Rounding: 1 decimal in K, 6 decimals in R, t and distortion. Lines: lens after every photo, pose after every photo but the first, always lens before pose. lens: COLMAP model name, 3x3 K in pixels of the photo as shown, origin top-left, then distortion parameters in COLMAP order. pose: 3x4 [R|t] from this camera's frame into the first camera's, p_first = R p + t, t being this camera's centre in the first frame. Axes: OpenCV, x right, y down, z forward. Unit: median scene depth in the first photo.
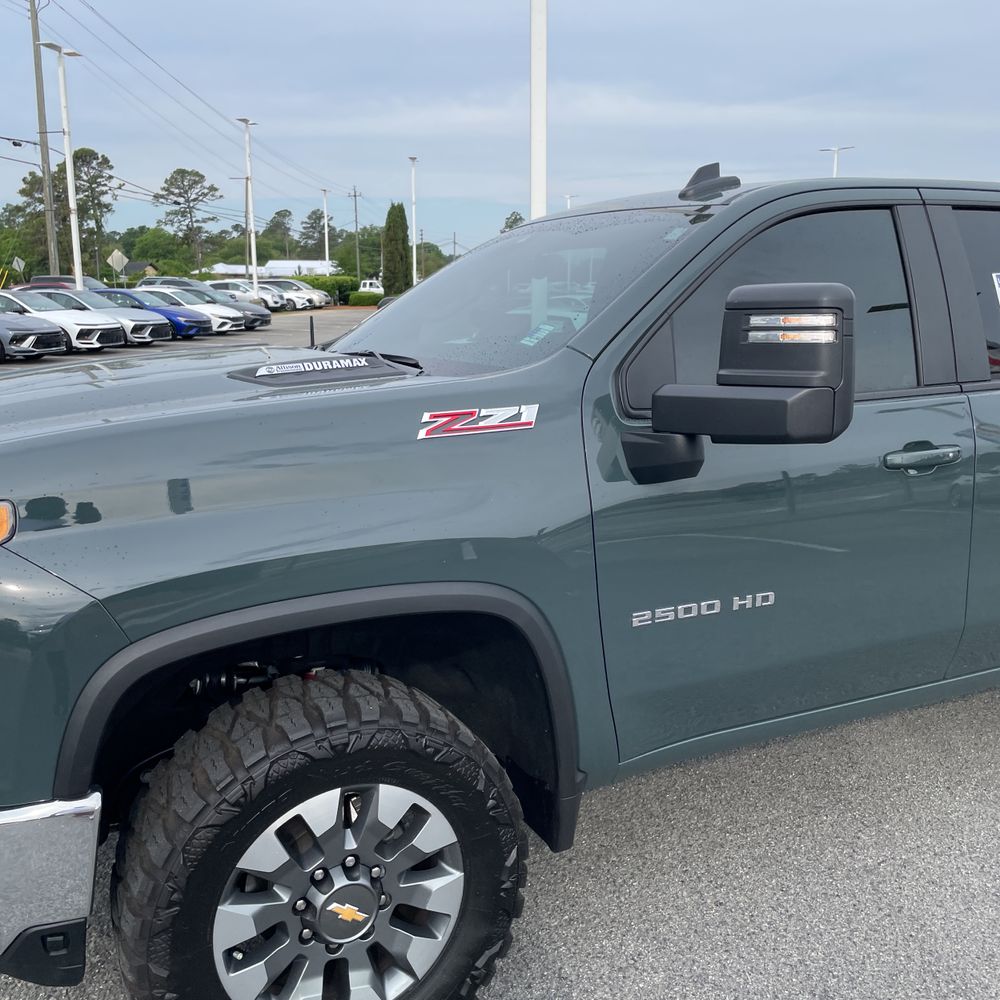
lens RADIAL K [[1020.3, 0, 499.8], [0, 1020.3, 482.4], [0, 0, 1]] dist [0.096547, -0.153421]
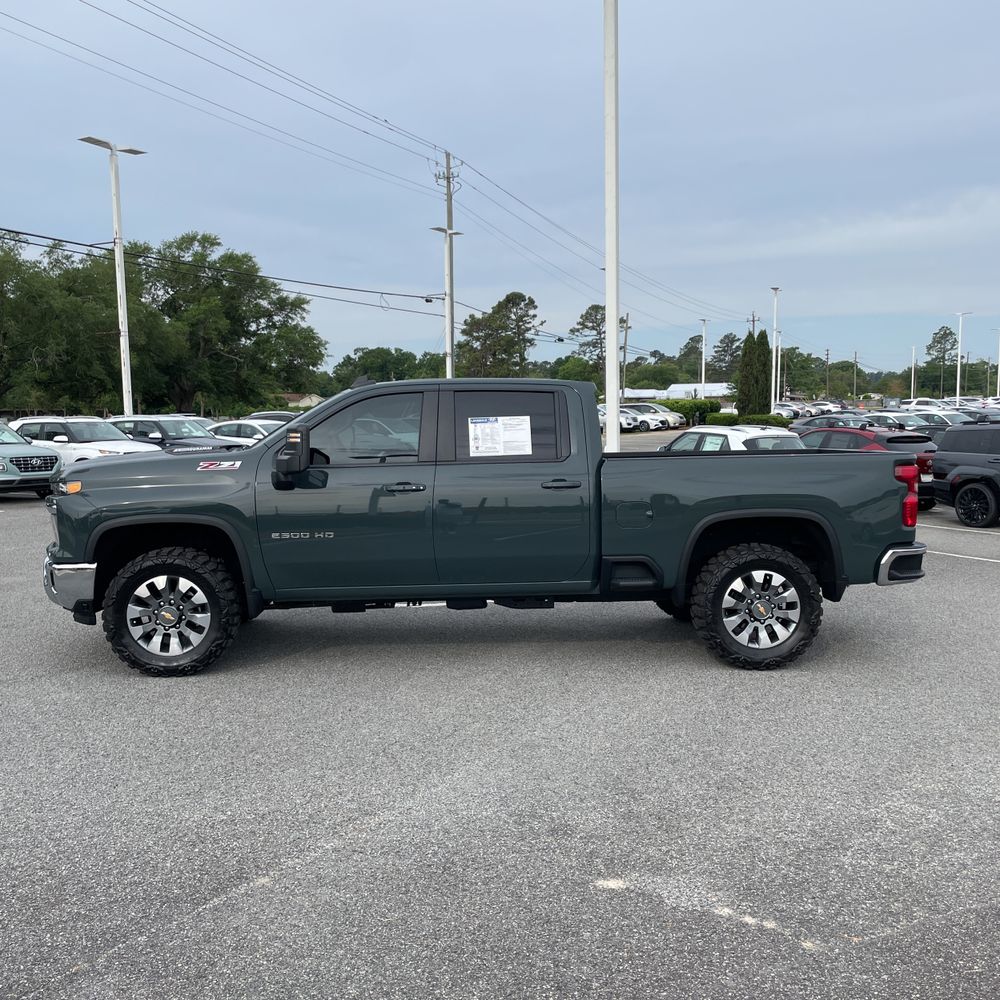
lens RADIAL K [[1027.7, 0, 500.0], [0, 1027.7, 500.0], [0, 0, 1]] dist [0.107688, -0.143026]
pose [[0.919807, 0.026799, -0.391455, 1.939054], [-0.065364, 0.994189, -0.085526, 0.249048], [0.386888, 0.104255, 0.916214, -1.509342]]
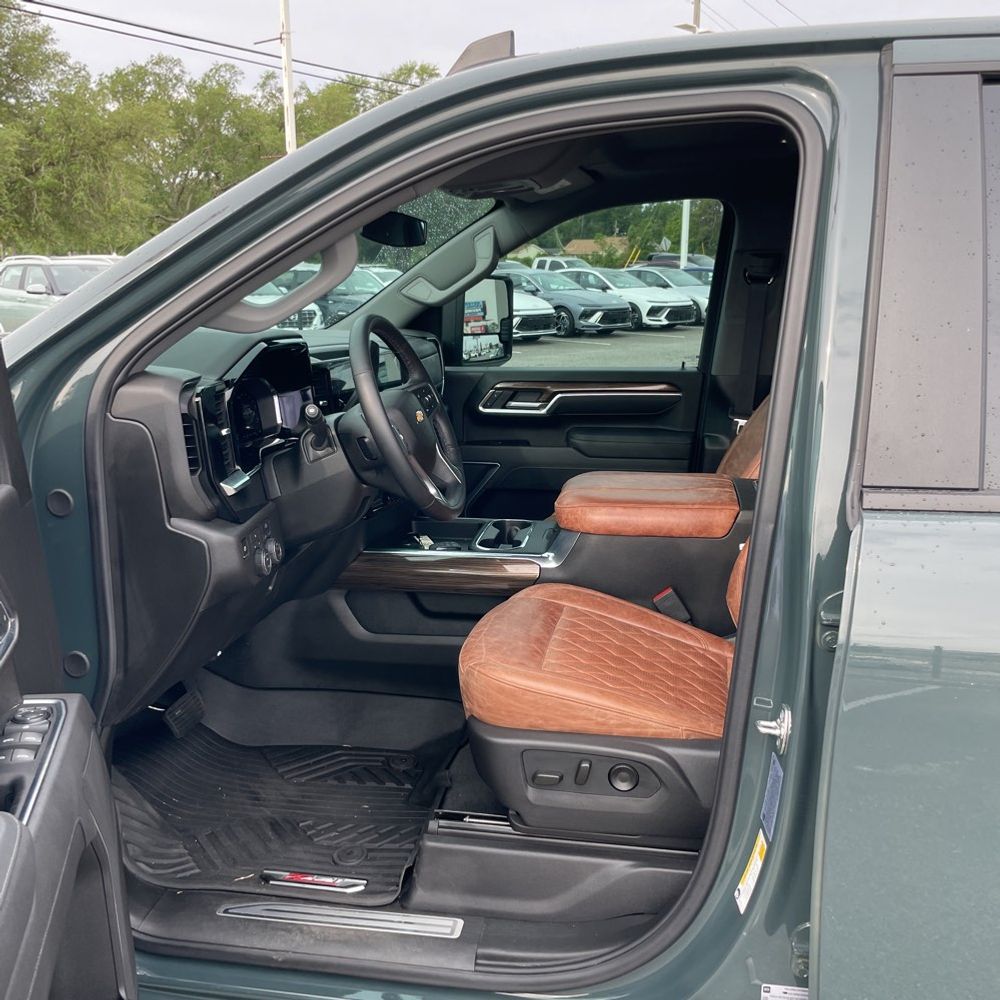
lens RADIAL K [[1030.1, 0, 500.0], [0, 1030.1, 500.0], [0, 0, 1]] dist [0.082099, -0.106707]
pose [[0.817306, 0.134836, -0.560205, 0.701245], [-0.115103, 0.990845, 0.070558, -0.126920], [0.564590, 0.006814, 0.825343, 0.679224]]
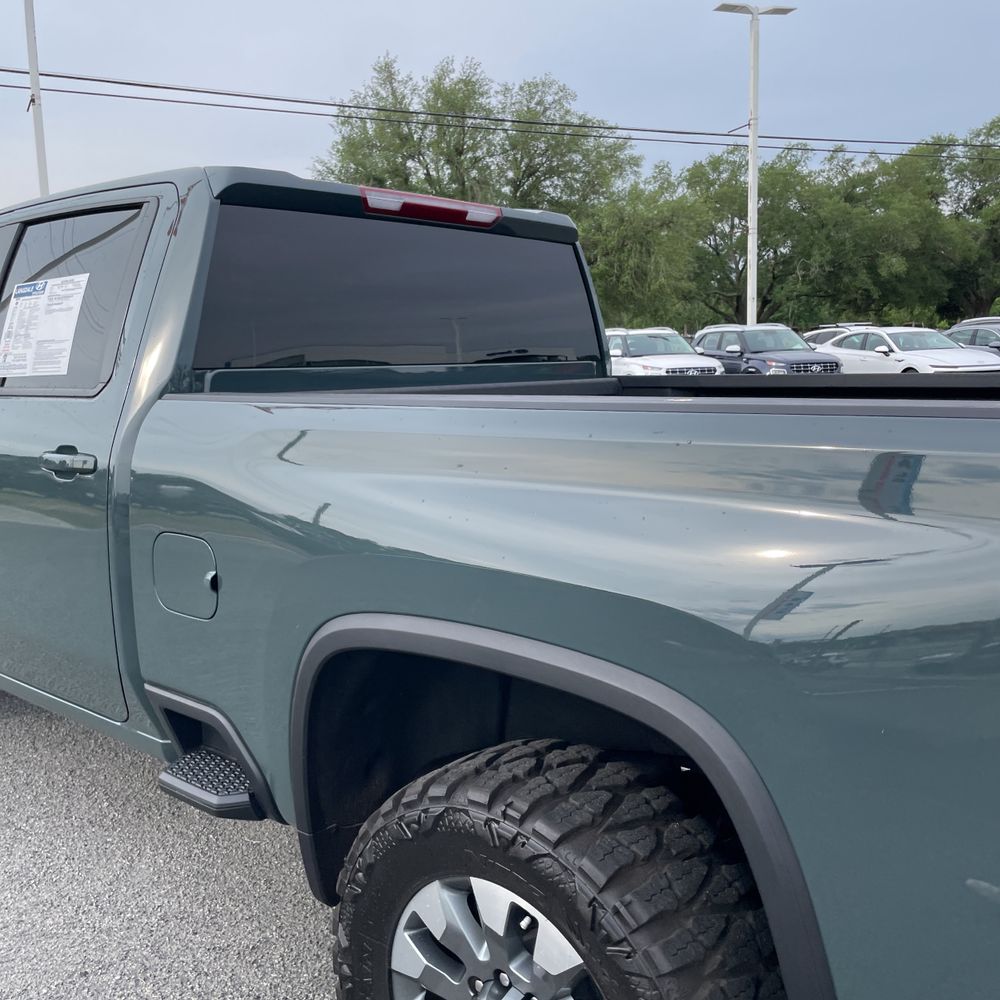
lens RADIAL K [[1030.1, 0, 500.0], [0, 1030.1, 500.0], [0, 0, 1]] dist [0.082099, -0.106707]
pose [[0.391958, 0.131692, -0.910509, 2.085691], [-0.147211, 0.985927, 0.079229, -0.184637], [0.908129, 0.102982, 0.405829, 1.328395]]
